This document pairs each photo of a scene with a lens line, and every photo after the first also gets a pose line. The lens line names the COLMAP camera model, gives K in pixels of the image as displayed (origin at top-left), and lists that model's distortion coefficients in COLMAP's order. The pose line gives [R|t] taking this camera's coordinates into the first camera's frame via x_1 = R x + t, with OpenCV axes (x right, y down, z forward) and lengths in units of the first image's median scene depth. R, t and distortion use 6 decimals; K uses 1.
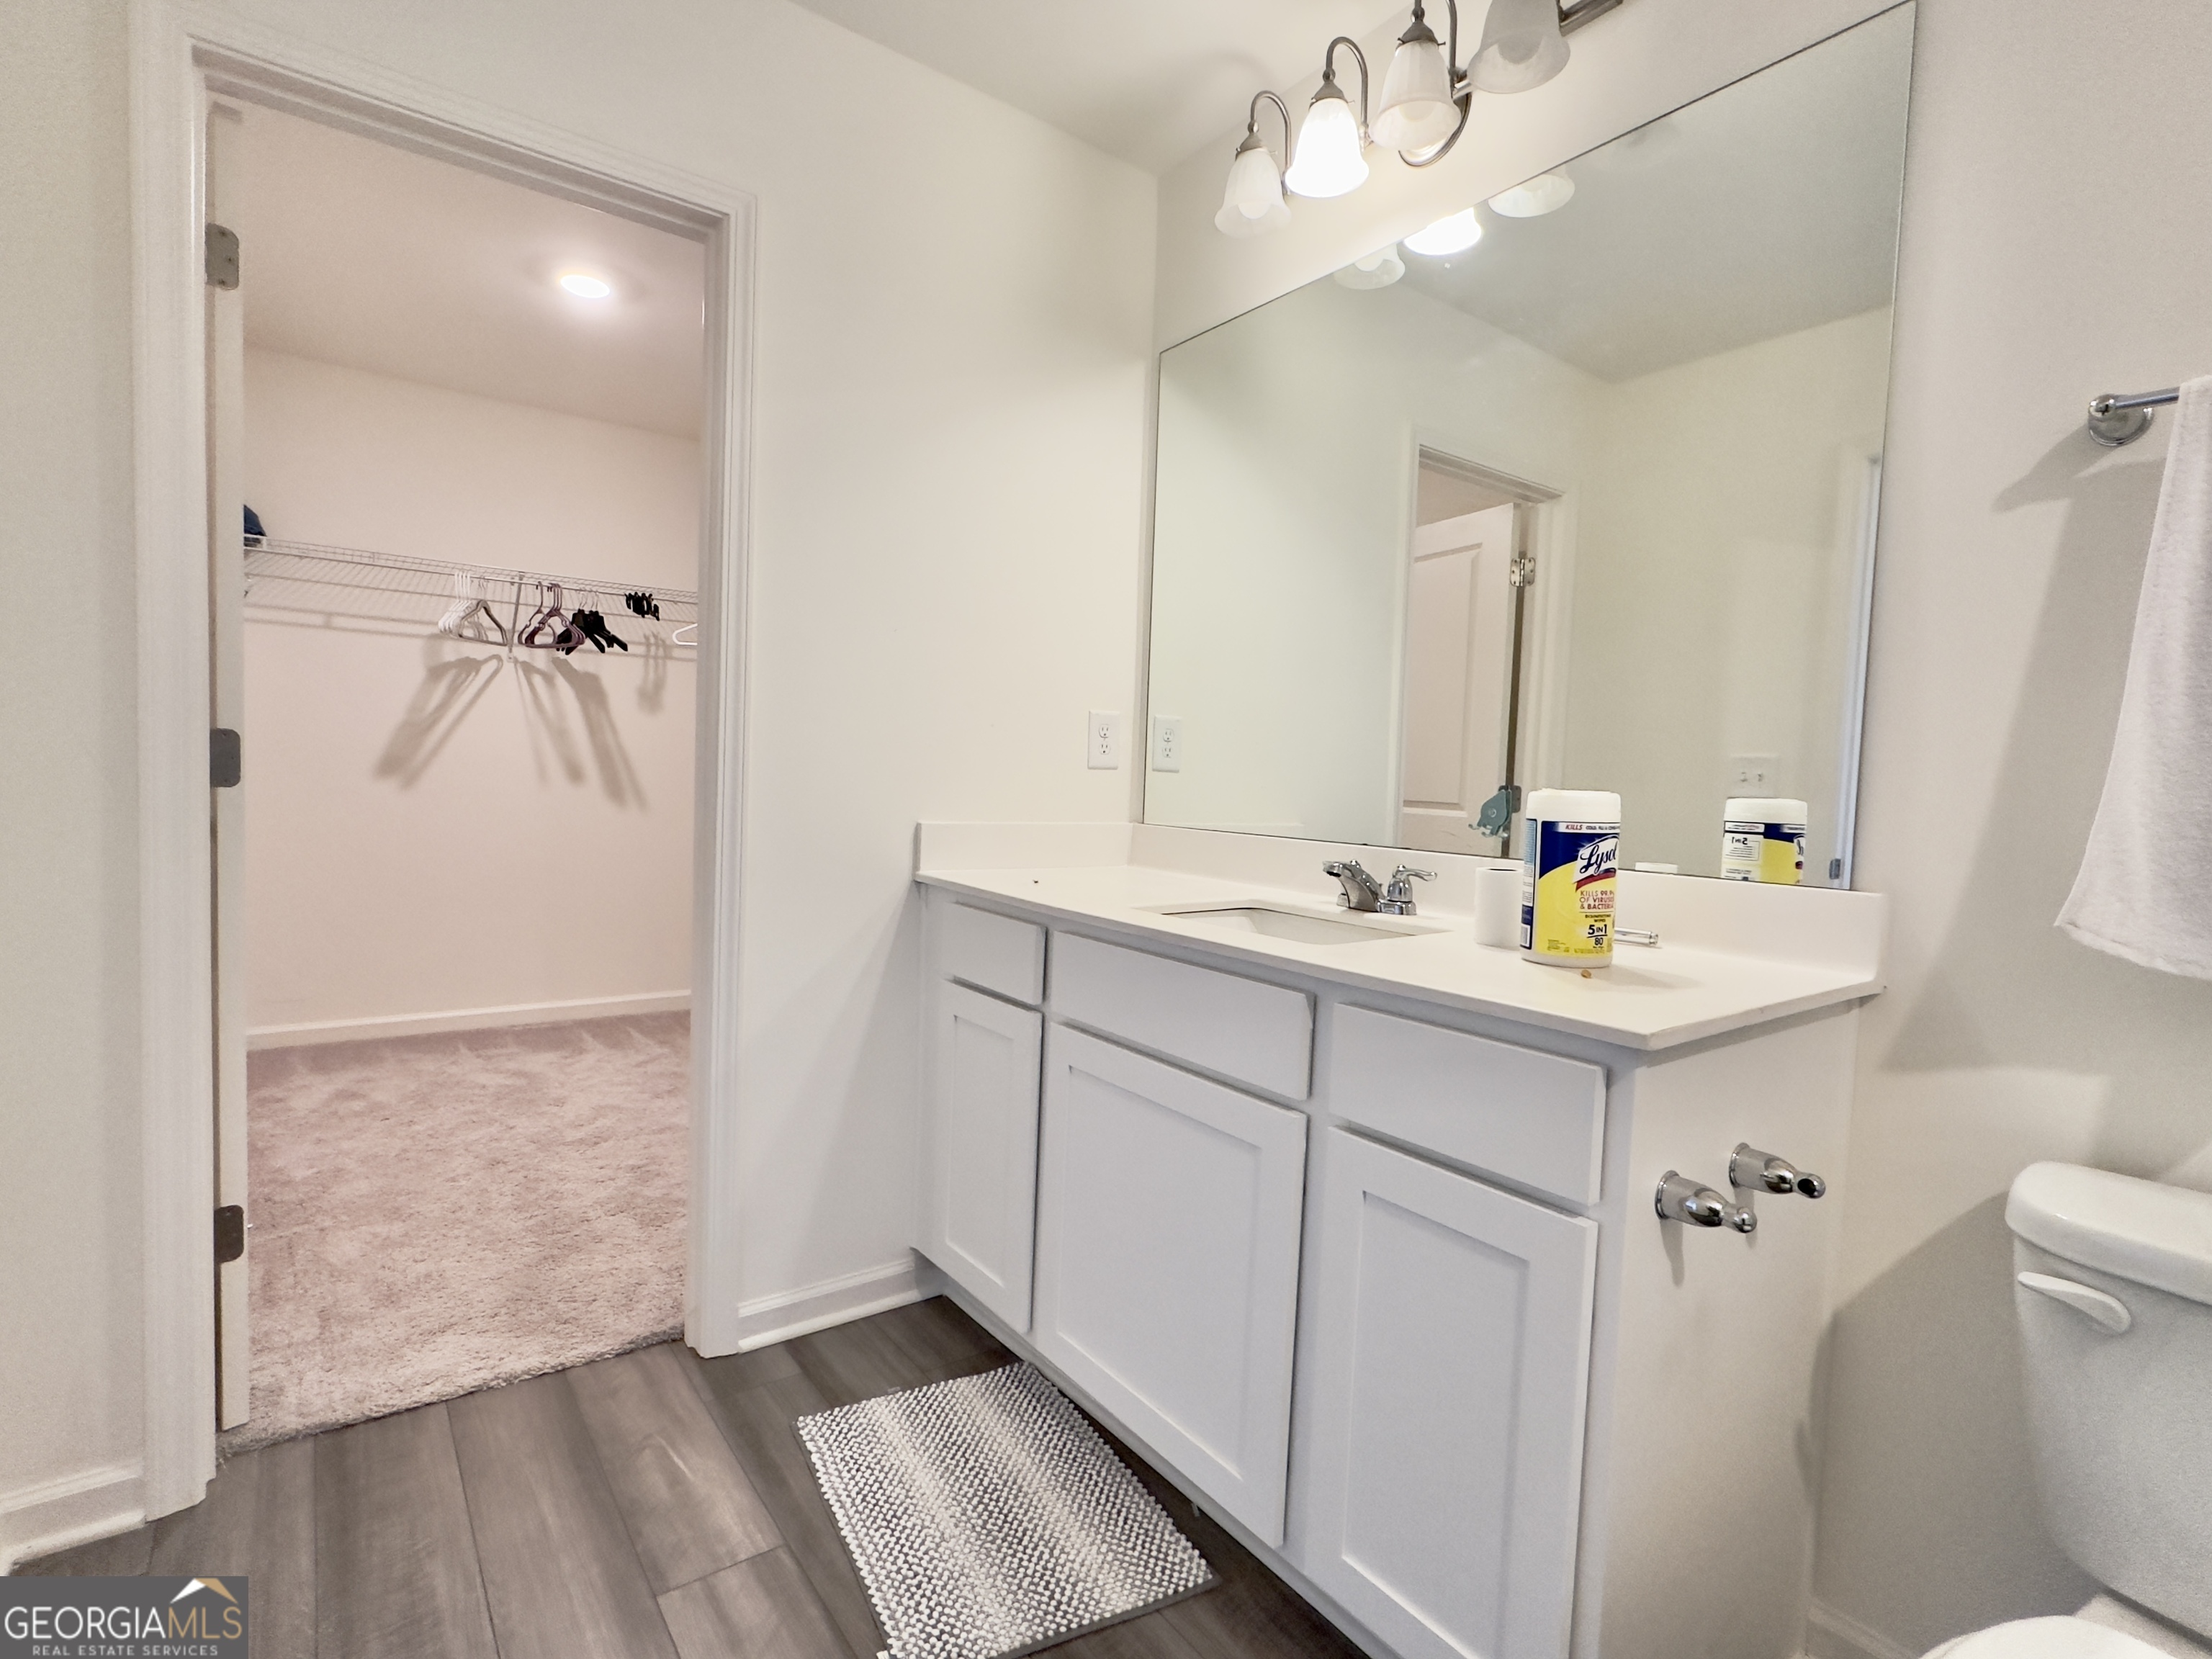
lens RADIAL K [[1070.0, 0, 1106.0], [0, 1070.0, 829.5], [0, 0, 1]] dist [0.000330, 0.000153]
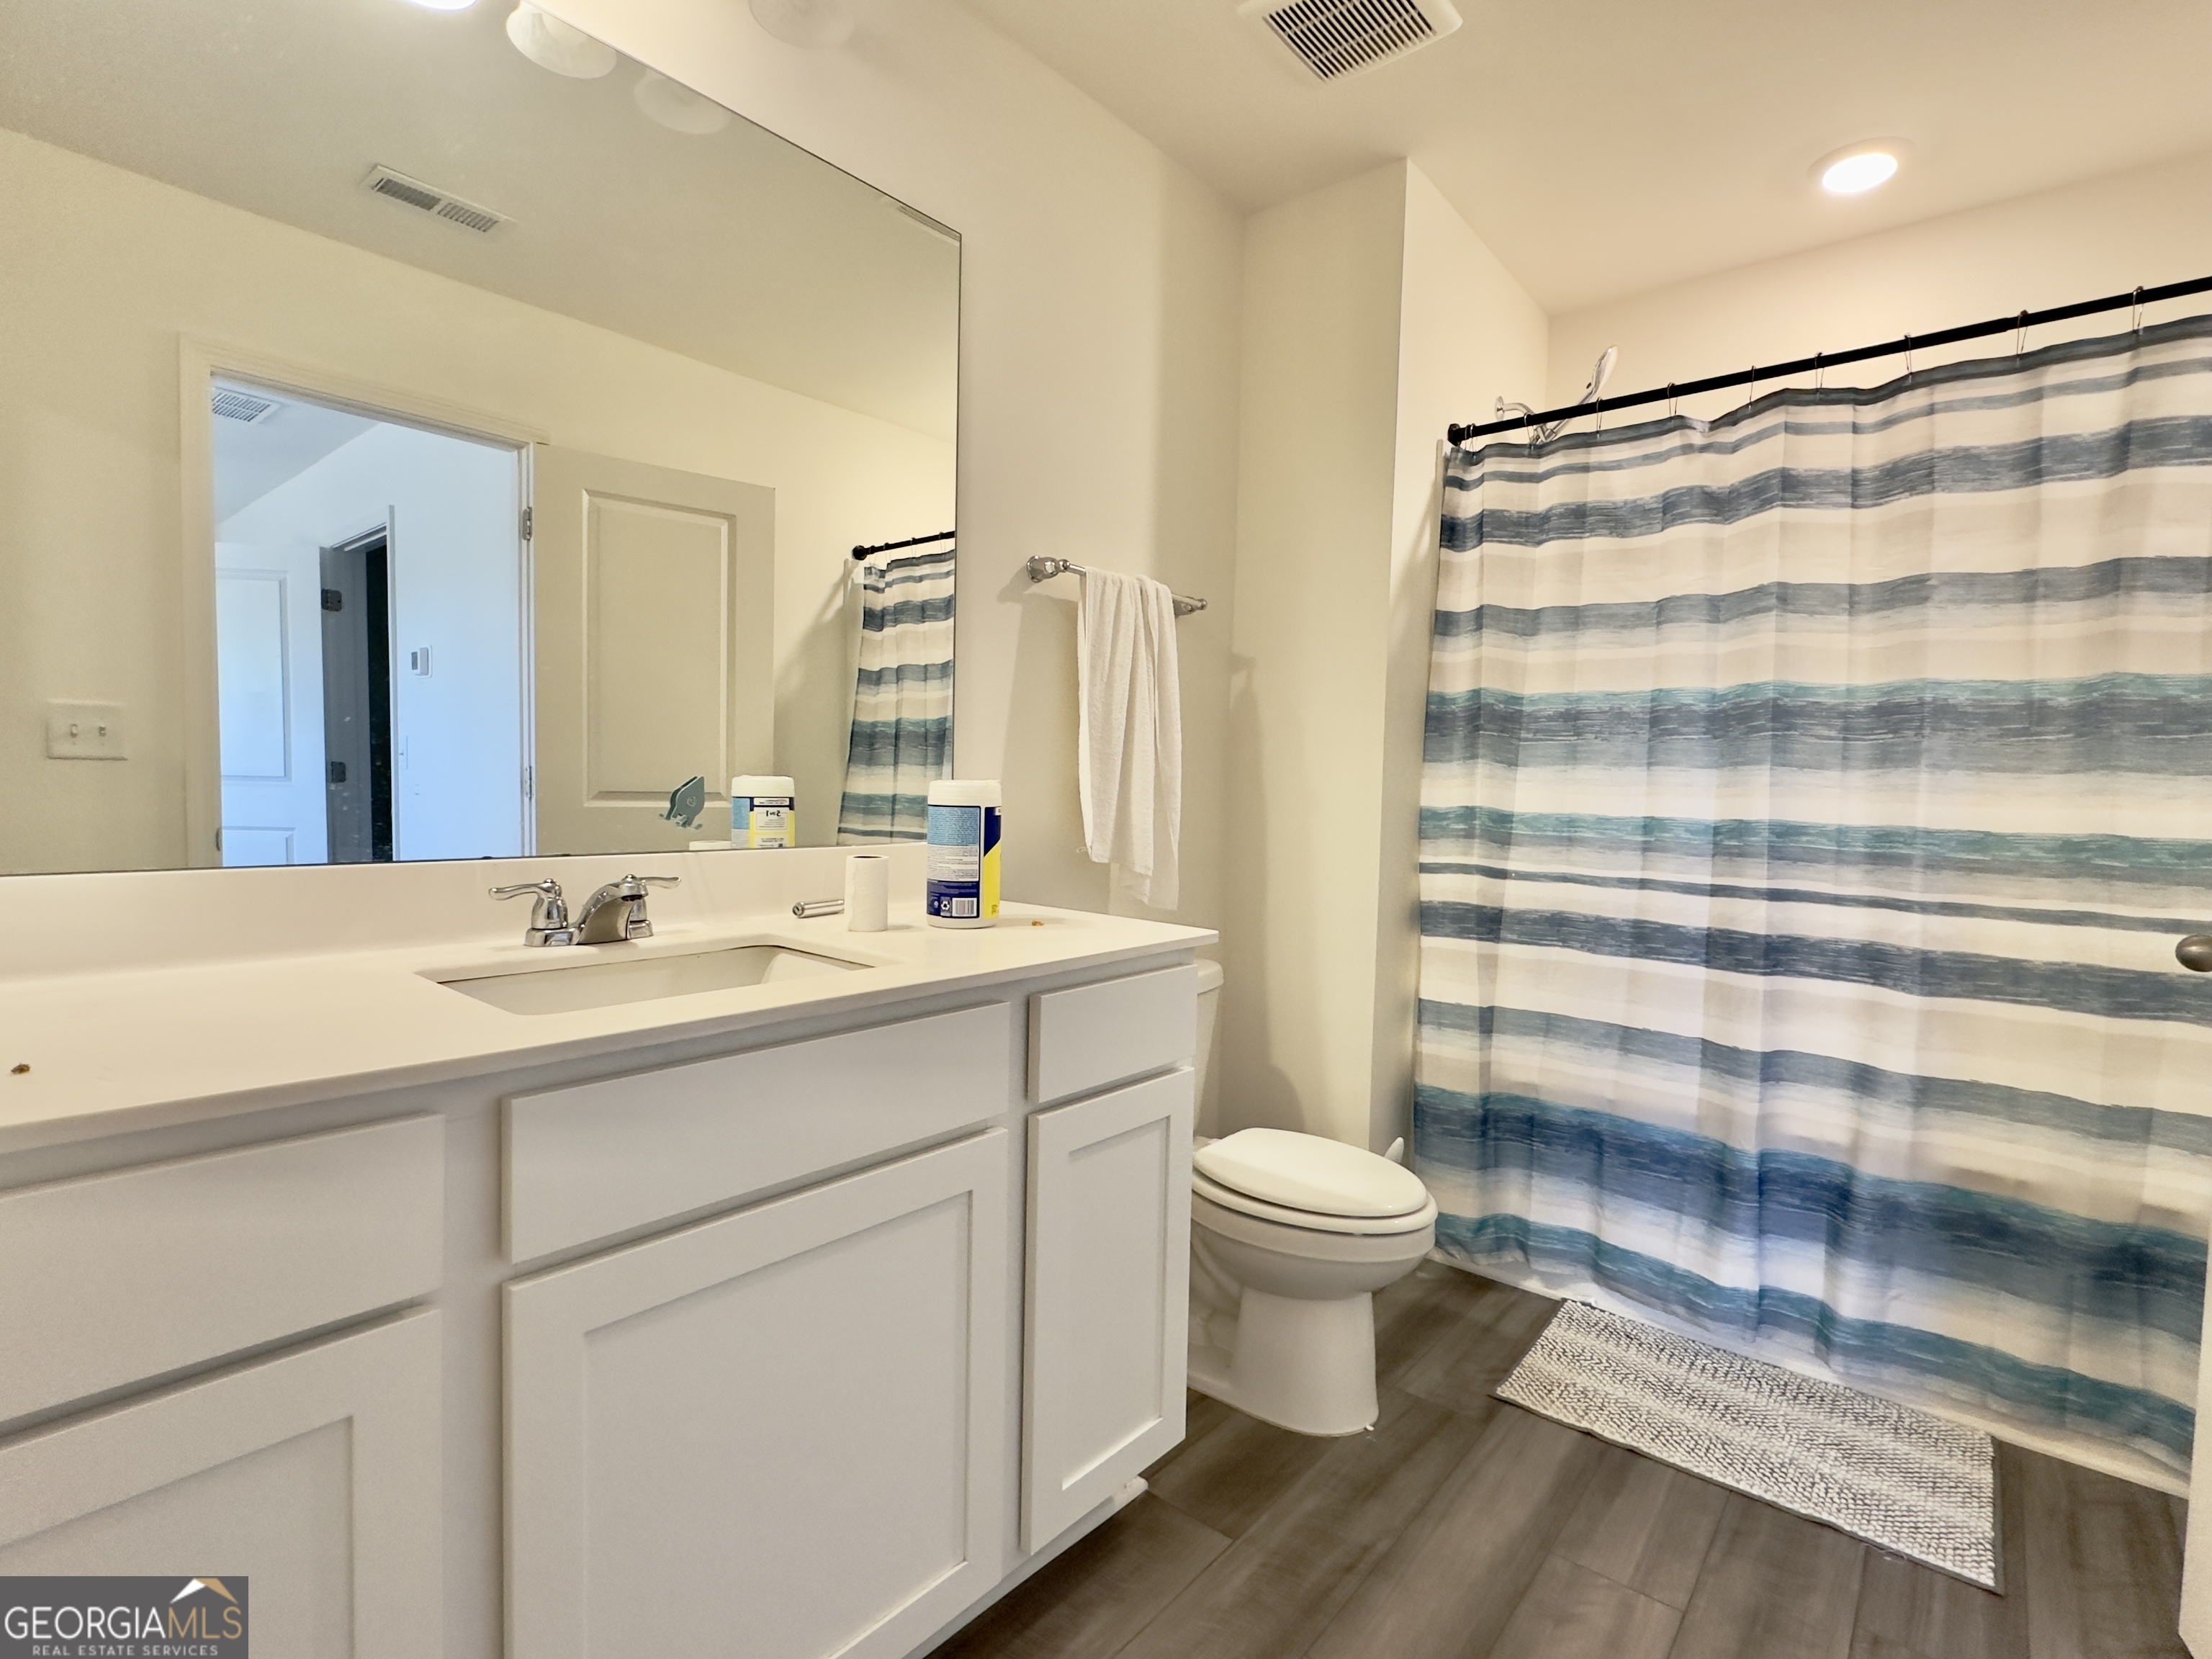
lens RADIAL K [[1091.1, 0, 1125.3], [0, 1091.1, 832.1], [0, 0, 1]] dist [-0.002086, -0.000499]
pose [[-0.254113, -0.081093, 0.963769, -1.097028], [0.016007, 0.995990, 0.088024, -0.115891], [-0.967042, 0.037795, -0.251796, 1.608565]]
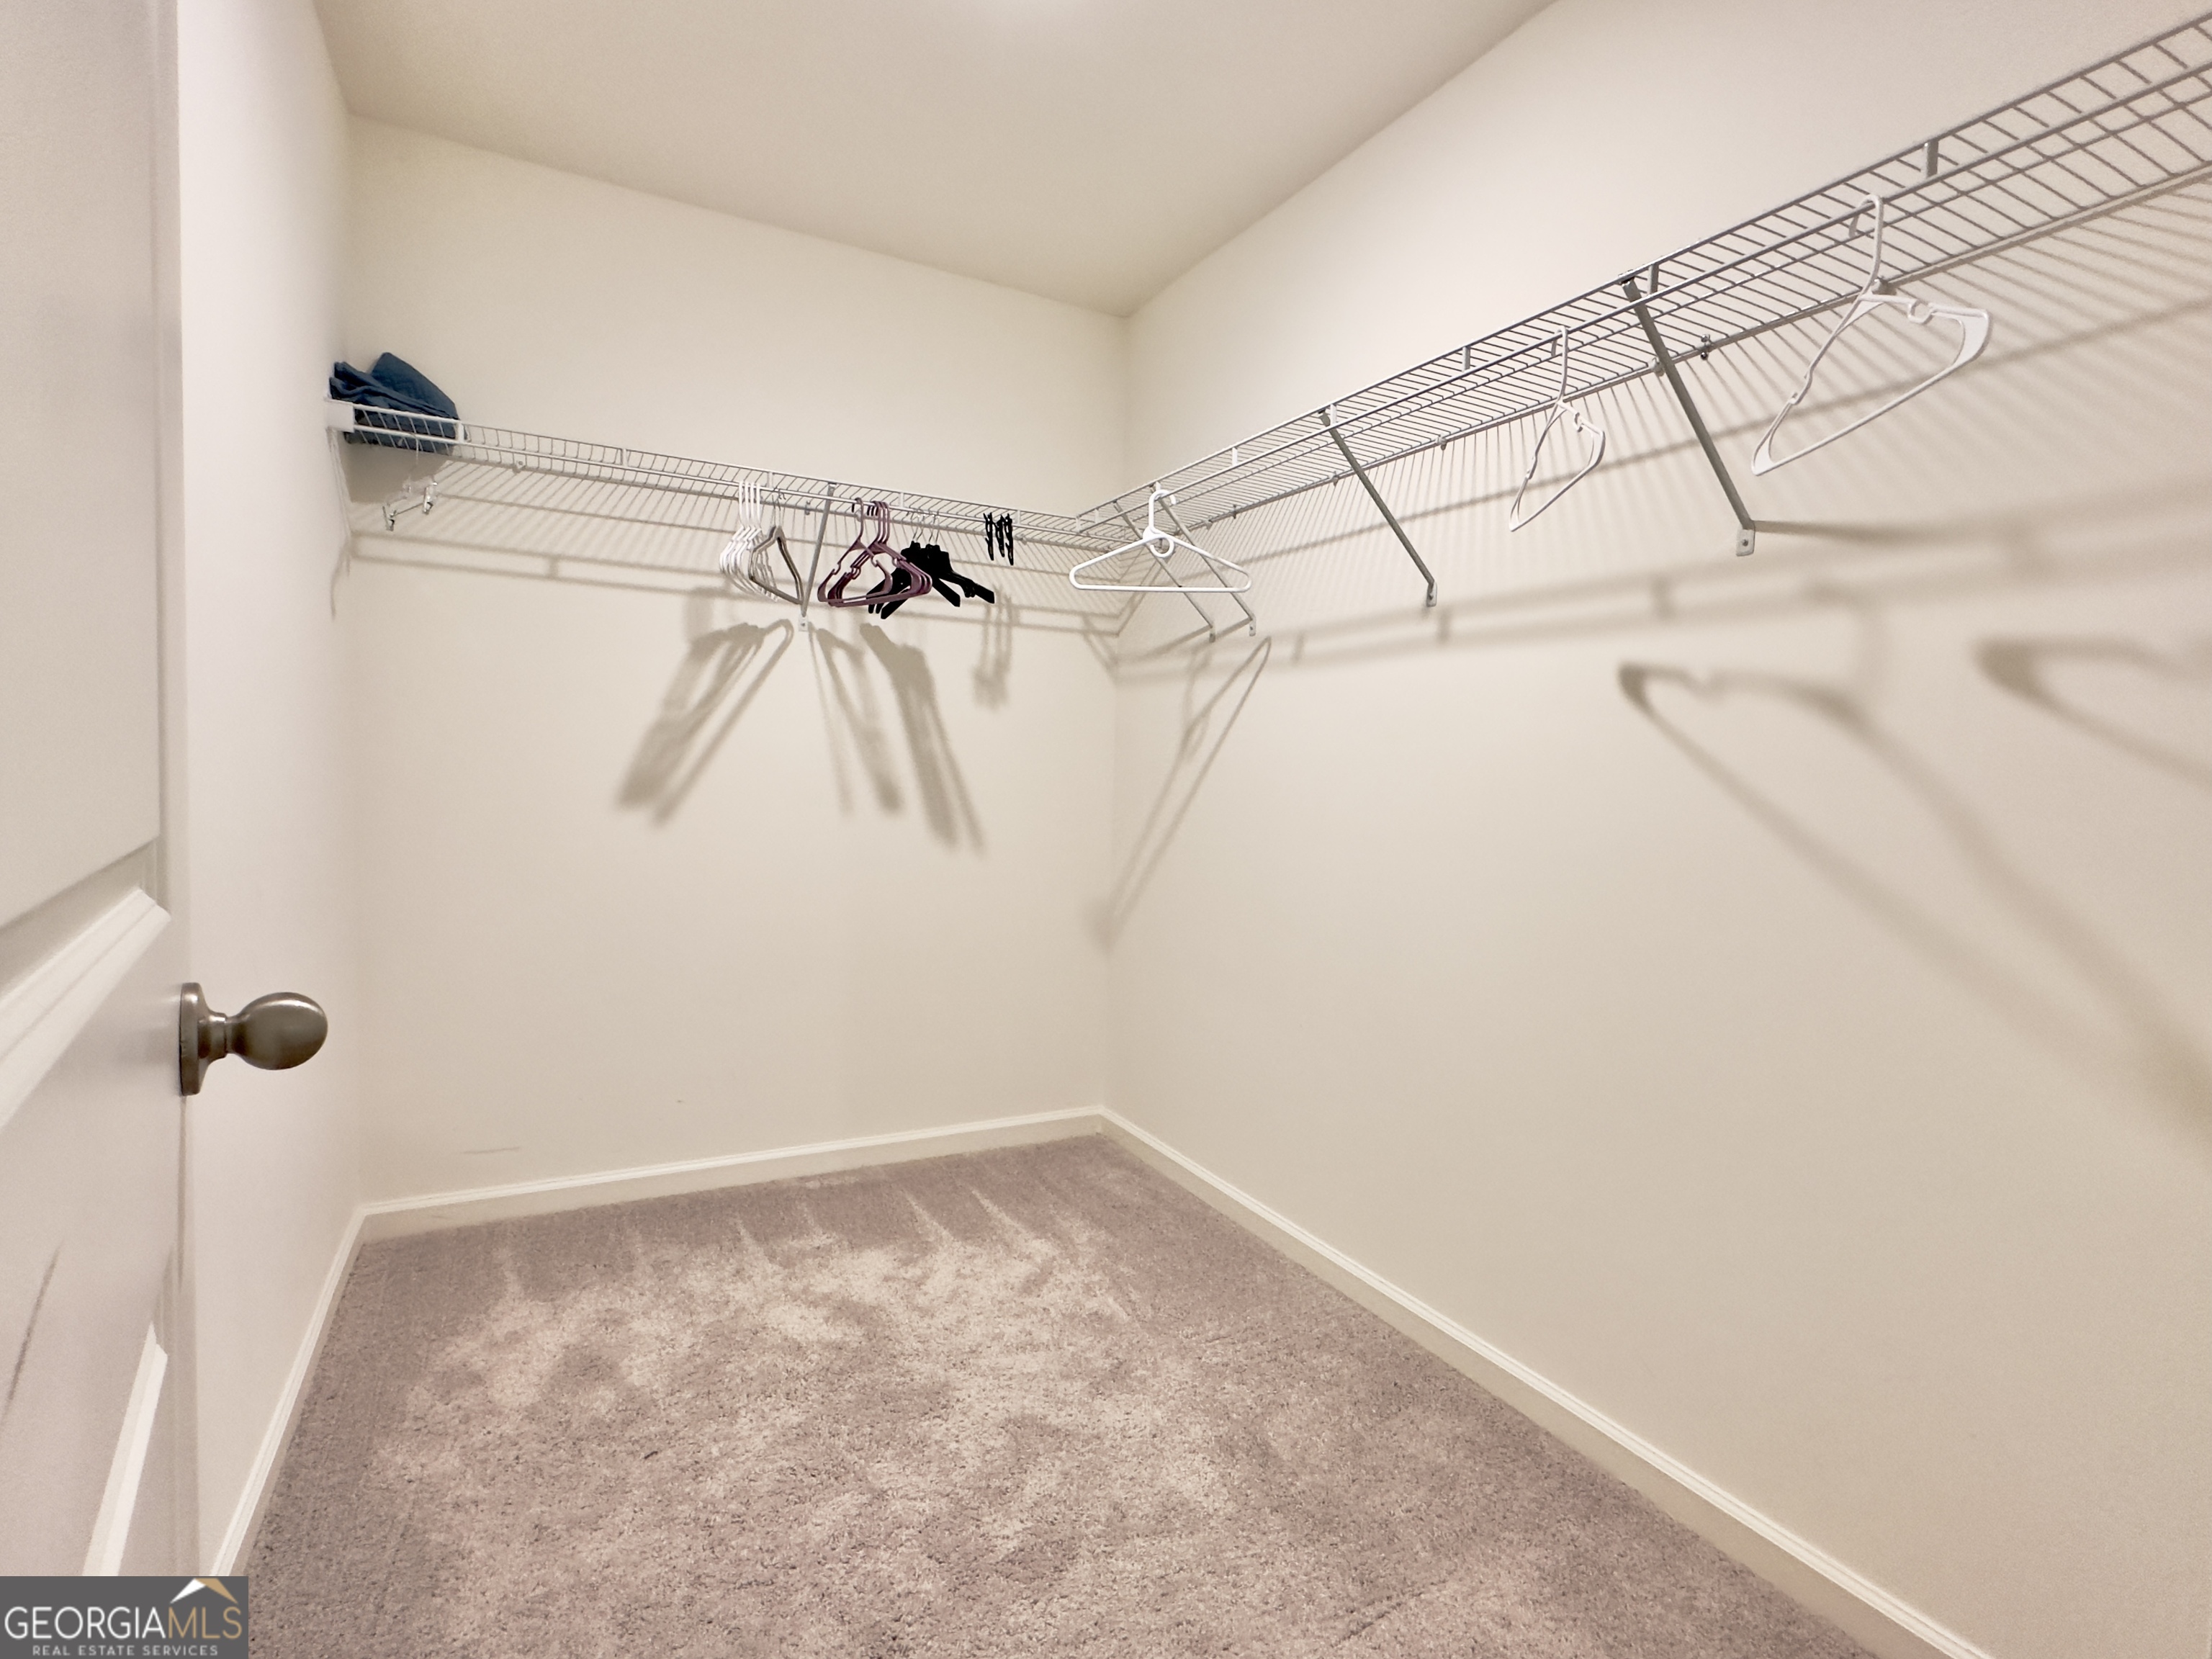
lens RADIAL K [[1091.1, 0, 1125.3], [0, 1091.1, 832.1], [0, 0, 1]] dist [-0.002086, -0.000499]
pose [[0.990599, 0.001735, -0.136786, -0.276690], [-0.002178, 0.999993, -0.003089, -0.031184], [0.136780, 0.003358, 0.990596, 0.371993]]
